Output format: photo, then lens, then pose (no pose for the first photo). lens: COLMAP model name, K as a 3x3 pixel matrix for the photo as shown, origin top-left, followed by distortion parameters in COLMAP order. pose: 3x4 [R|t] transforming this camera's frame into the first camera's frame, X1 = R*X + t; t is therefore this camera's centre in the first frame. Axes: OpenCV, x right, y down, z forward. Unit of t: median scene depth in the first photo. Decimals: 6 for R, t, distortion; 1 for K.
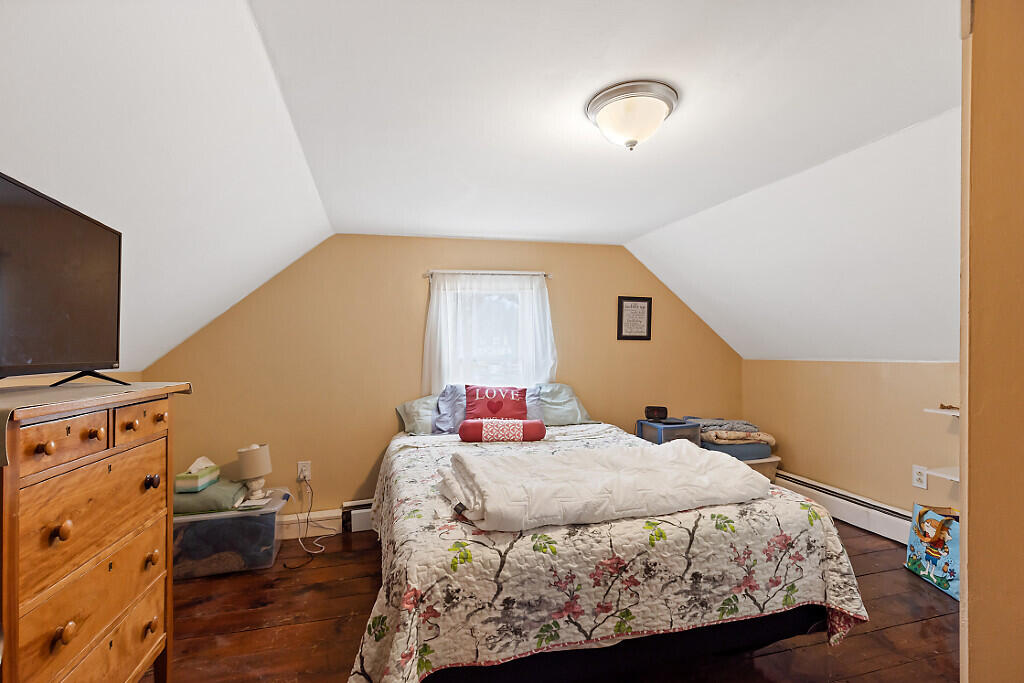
lens RADIAL K [[466.2, 0, 512.3], [0, 466.2, 345.9], [0, 0, 1]] dist [-0.003222, -0.001748]
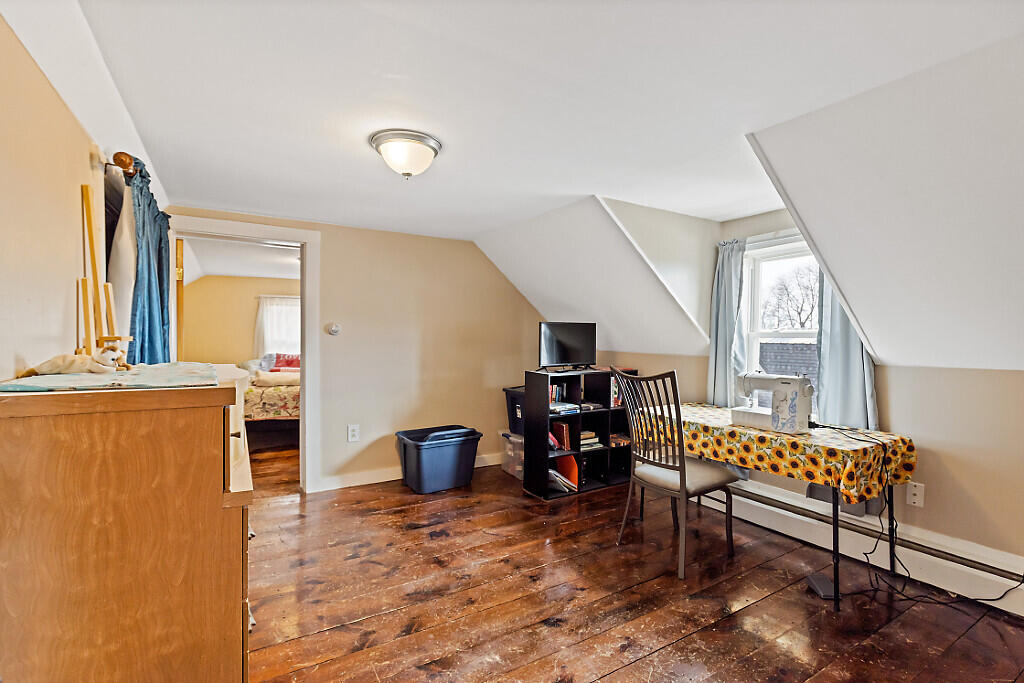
lens RADIAL K [[466.2, 0, 511.2], [0, 466.2, 337.4], [0, 0, 1]] dist [-0.003222, -0.001748]
pose [[0.968880, 0.008822, 0.247373, 0.905290], [-0.008109, 0.999960, -0.003900, 0.035966], [-0.247397, 0.001772, 0.968912, -2.836176]]
